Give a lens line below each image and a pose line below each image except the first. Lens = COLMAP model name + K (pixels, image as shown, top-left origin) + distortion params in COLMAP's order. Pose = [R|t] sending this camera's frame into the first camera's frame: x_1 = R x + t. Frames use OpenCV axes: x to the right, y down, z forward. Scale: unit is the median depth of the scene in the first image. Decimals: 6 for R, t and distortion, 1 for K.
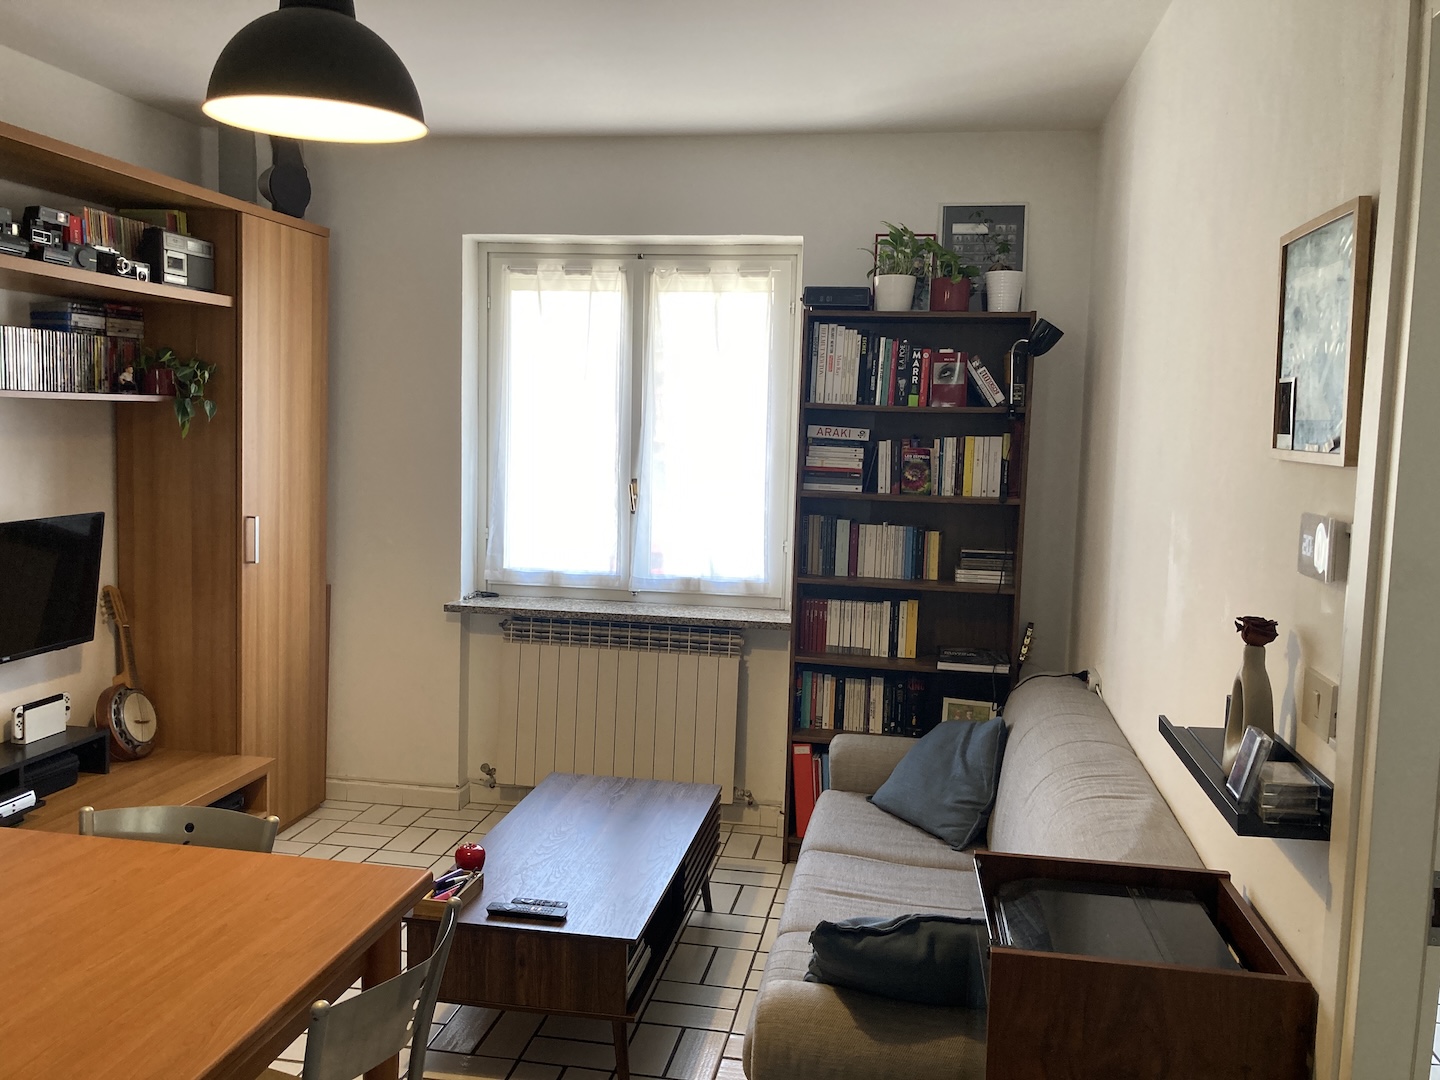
lens RADIAL K [[1186.1, 0, 728.3], [0, 1186.1, 521.5], [0, 0, 1]] dist [0.063902, -0.057482]
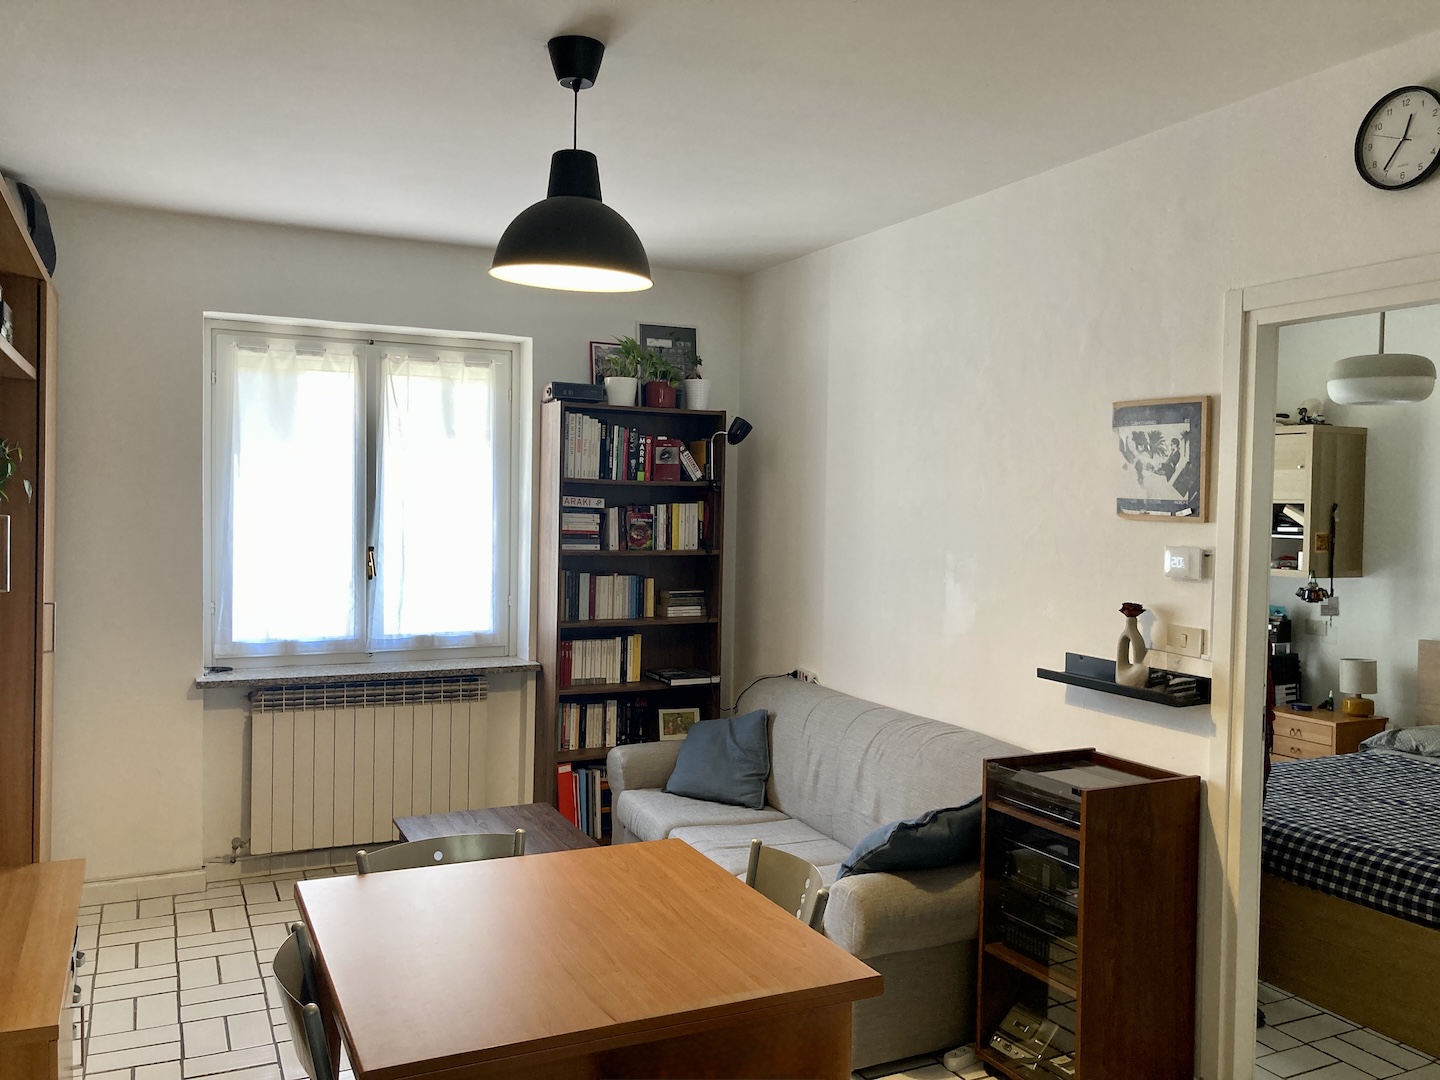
lens RADIAL K [[1186.1, 0, 713.3], [0, 1186.1, 534.8], [0, 0, 1]] dist [0.063902, -0.057482]
pose [[0.809130, -0.031898, 0.586763, -0.507850], [0.052954, 0.998421, -0.018744, -0.011192], [-0.585238, 0.046238, 0.809542, -0.063351]]
